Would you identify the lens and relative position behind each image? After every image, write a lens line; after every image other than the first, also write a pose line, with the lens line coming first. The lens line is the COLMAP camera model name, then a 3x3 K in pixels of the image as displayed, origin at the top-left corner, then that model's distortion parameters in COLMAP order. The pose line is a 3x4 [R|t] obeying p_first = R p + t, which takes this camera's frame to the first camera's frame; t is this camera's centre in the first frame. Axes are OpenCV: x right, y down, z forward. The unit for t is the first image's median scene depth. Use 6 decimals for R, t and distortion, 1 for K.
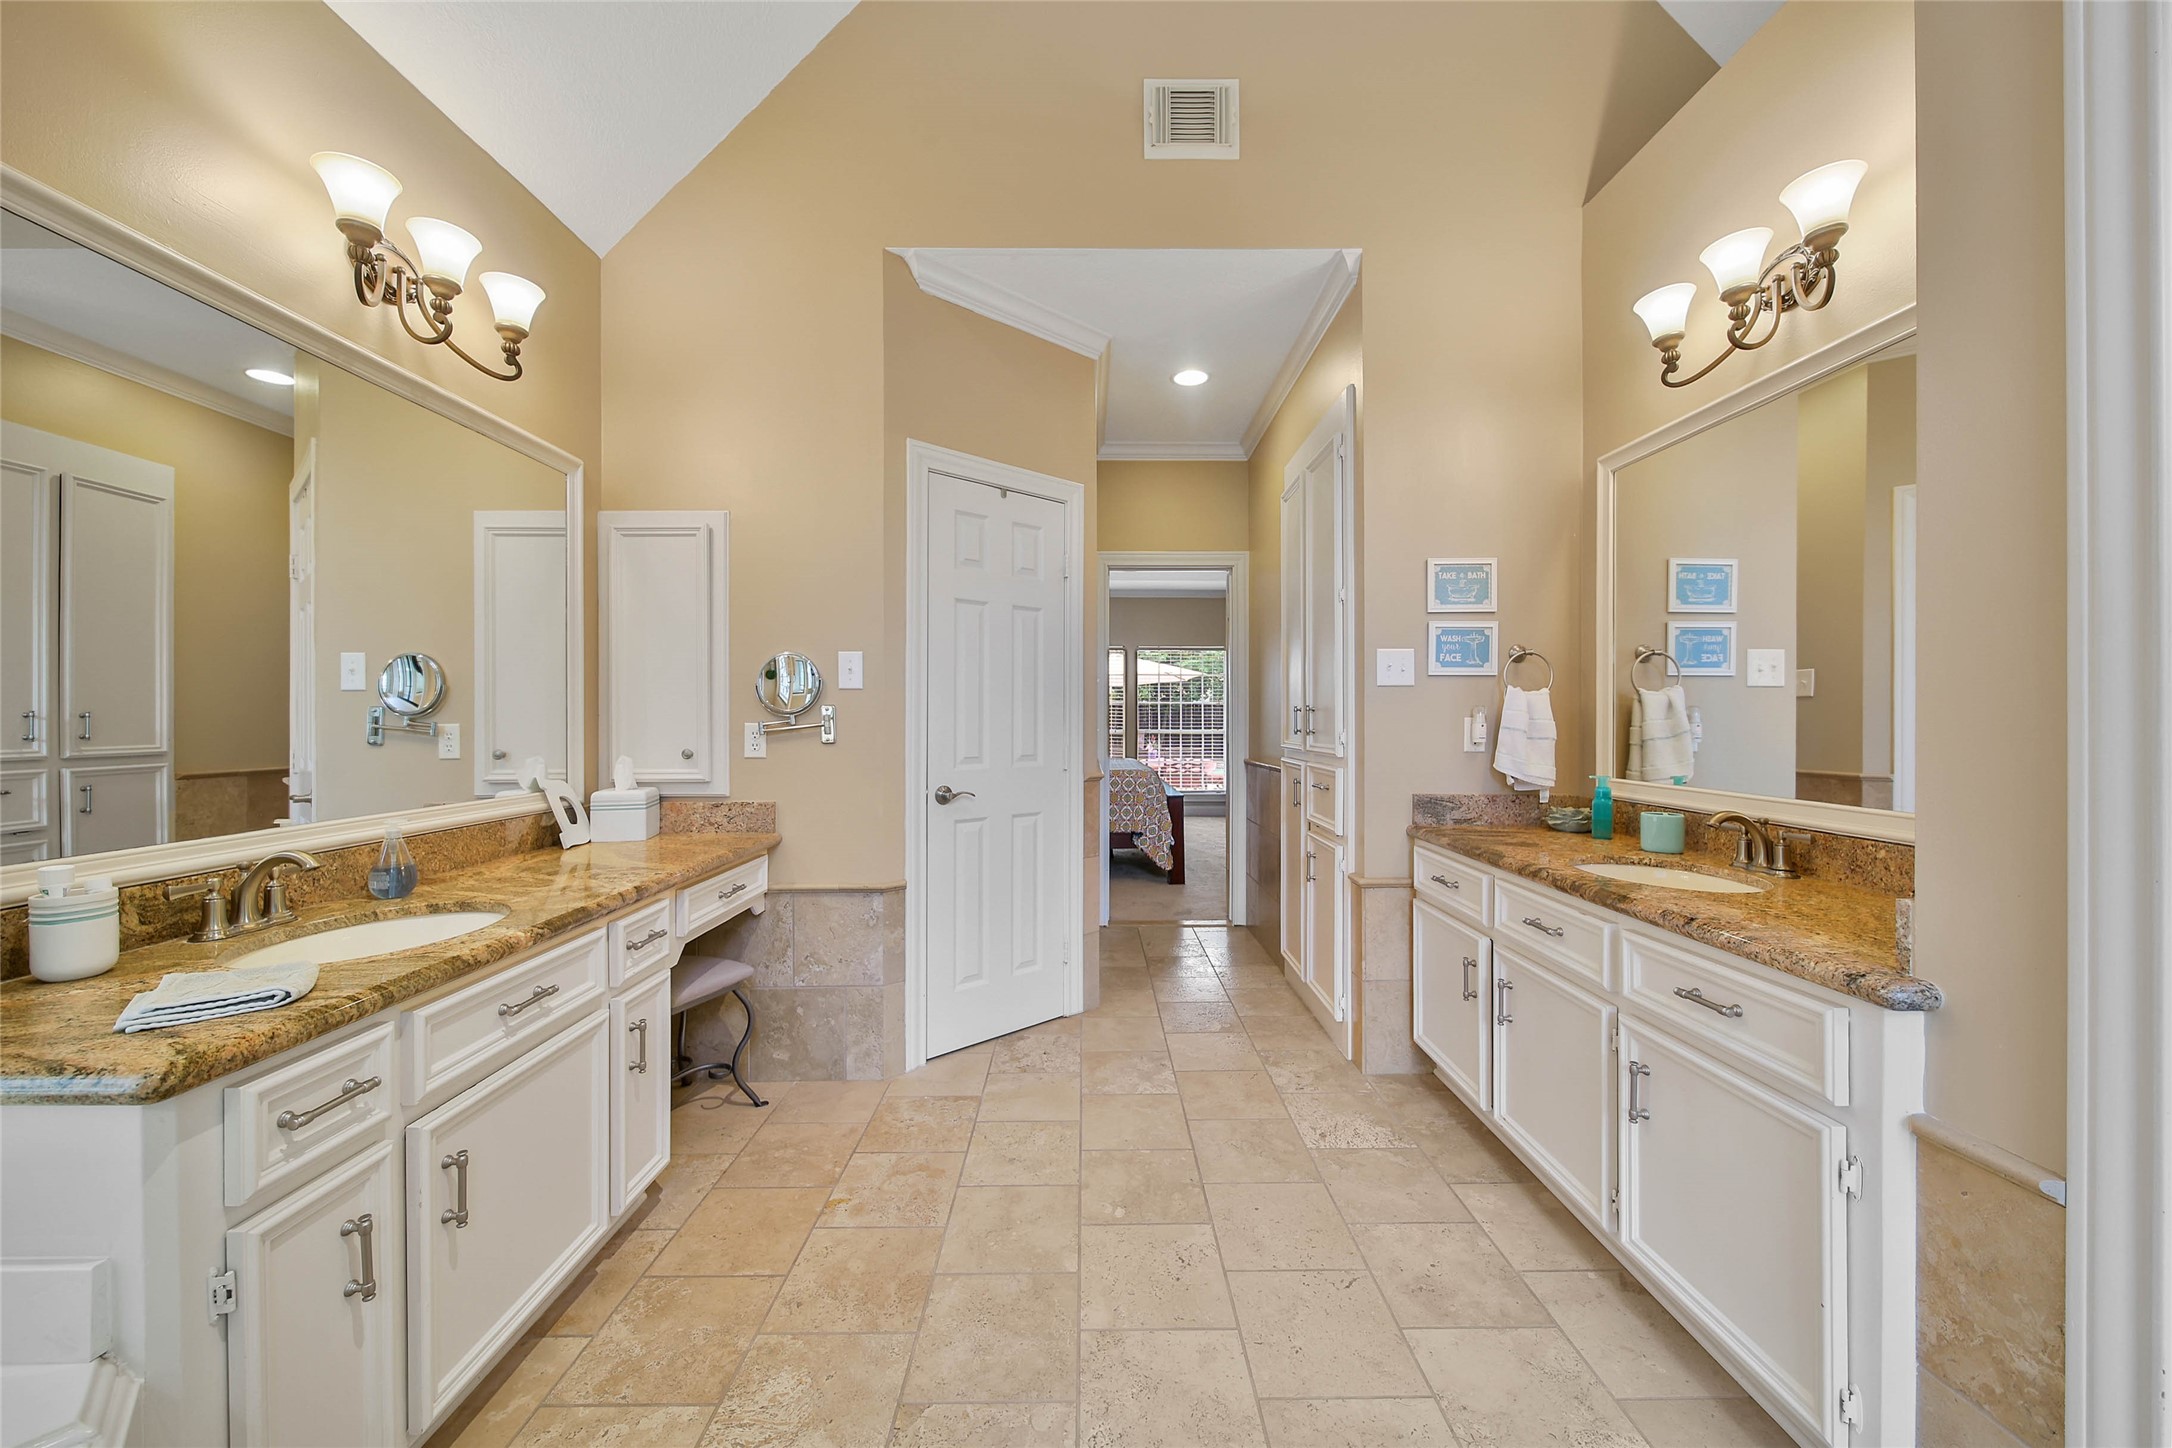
lens RADIAL K [[768.2, 0, 1089.8], [0, 768.2, 725.2], [0, 0, 1]] dist [-0.001997, -0.000626]
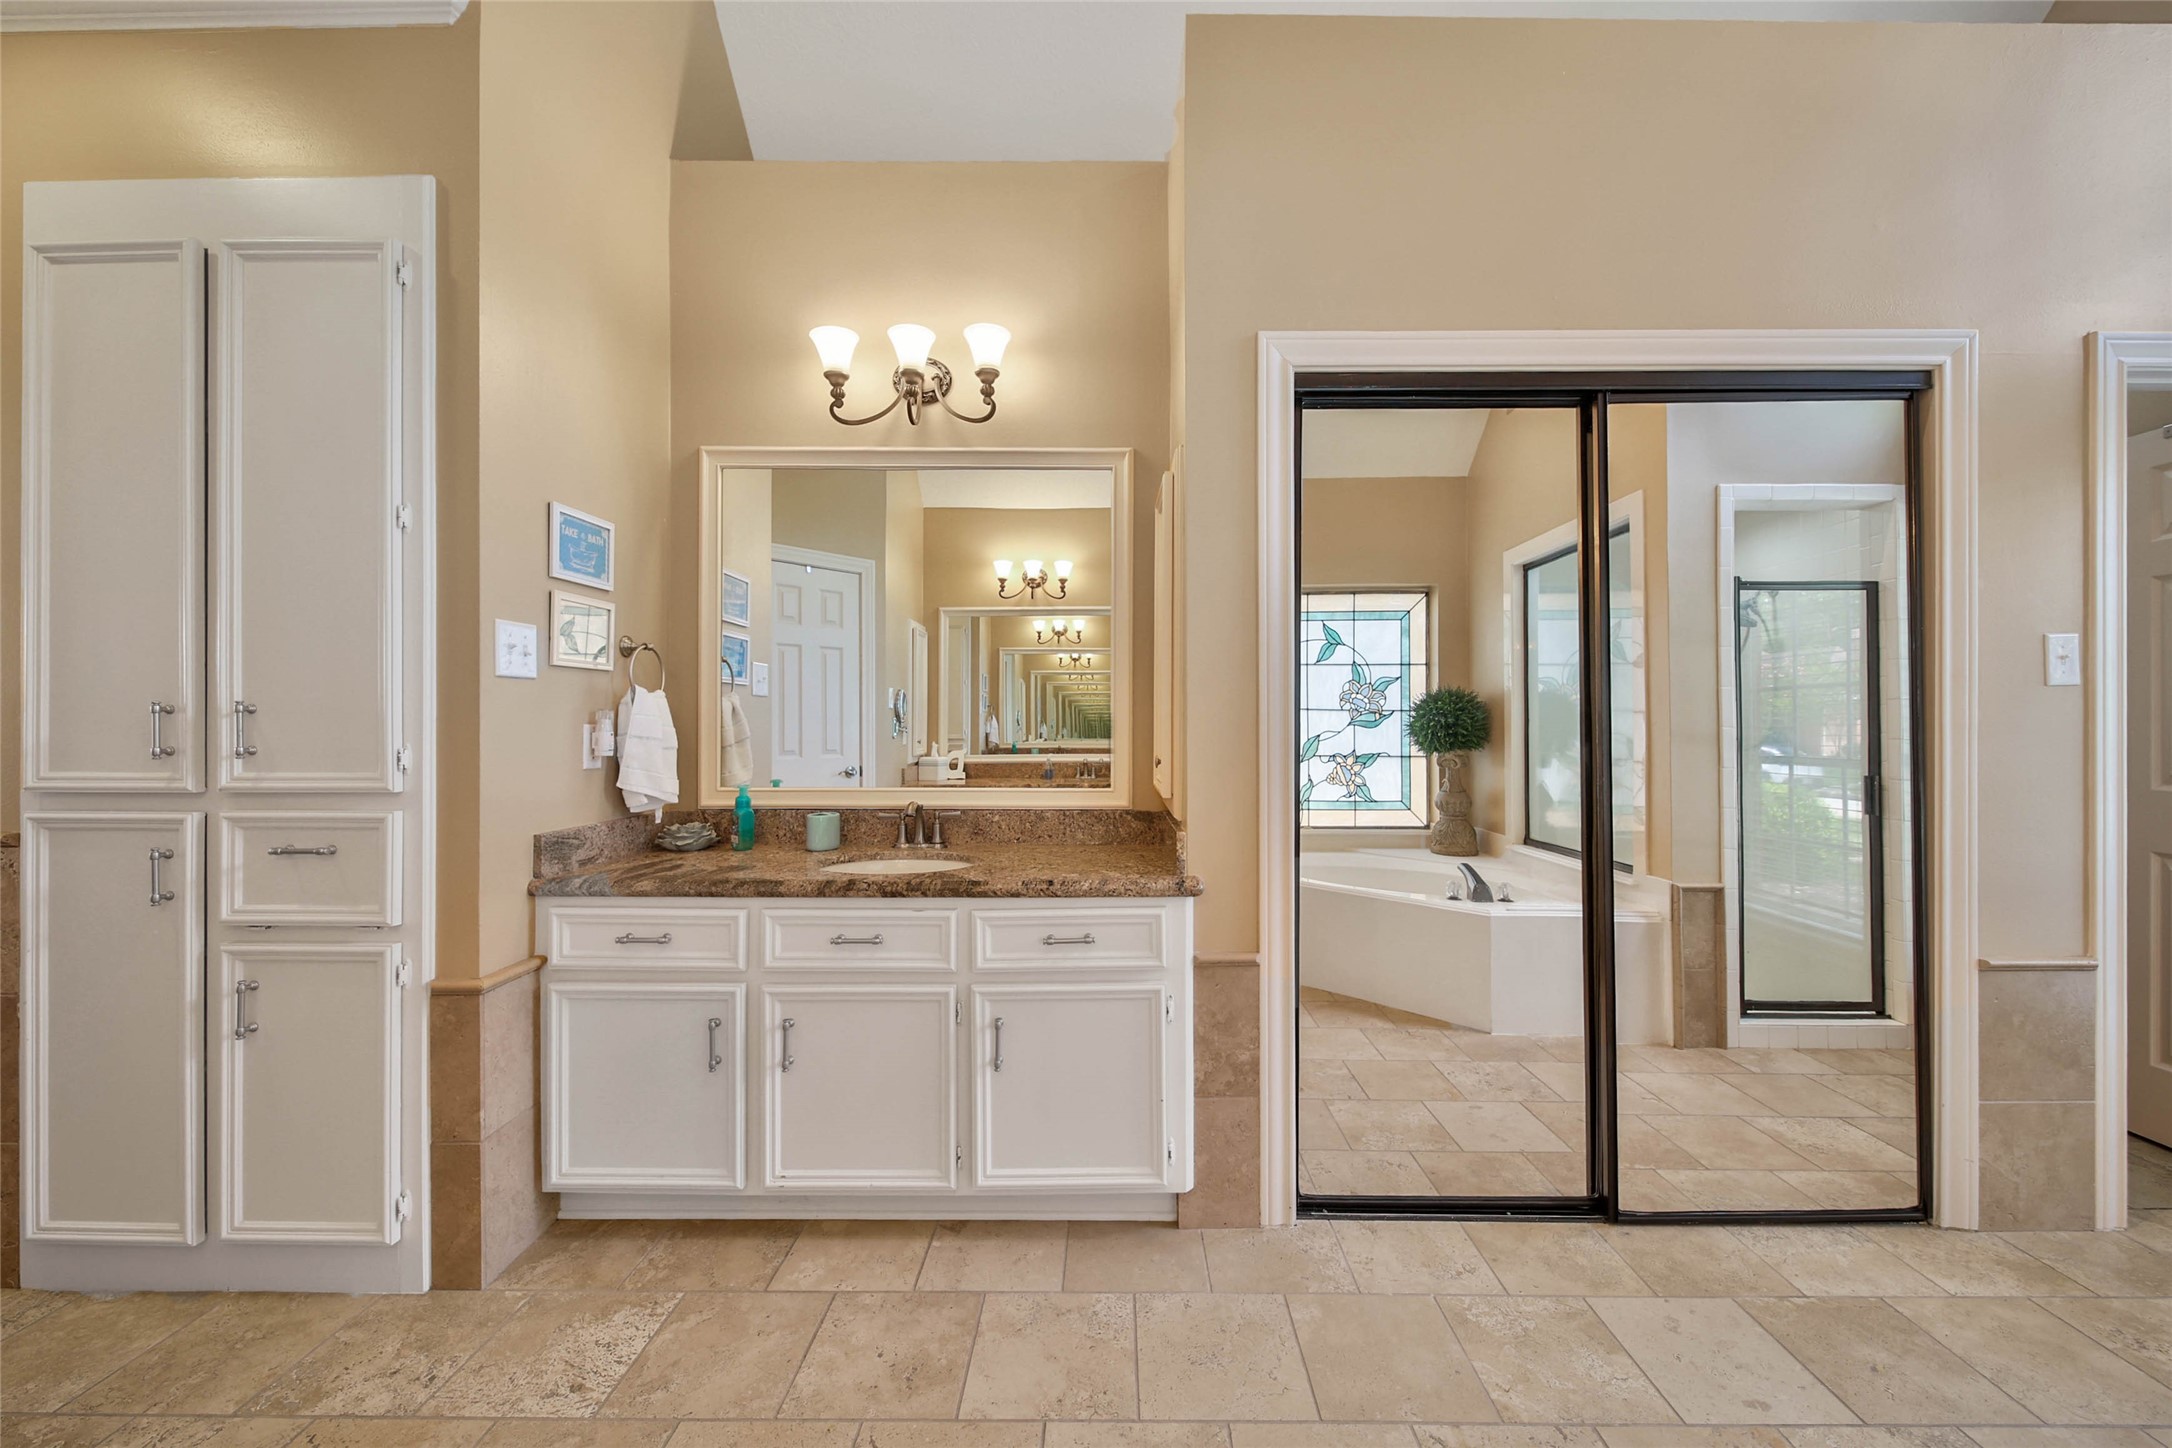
lens RADIAL K [[825.6, 0, 1092.4], [0, 825.6, 722.3], [0, 0, 1]] dist [-0.003040, -0.000692]
pose [[0.008293, -0.002982, 0.999961, -0.391648], [0.009497, 0.999951, 0.002903, -0.011673], [-0.999921, 0.009472, 0.008321, 0.602399]]
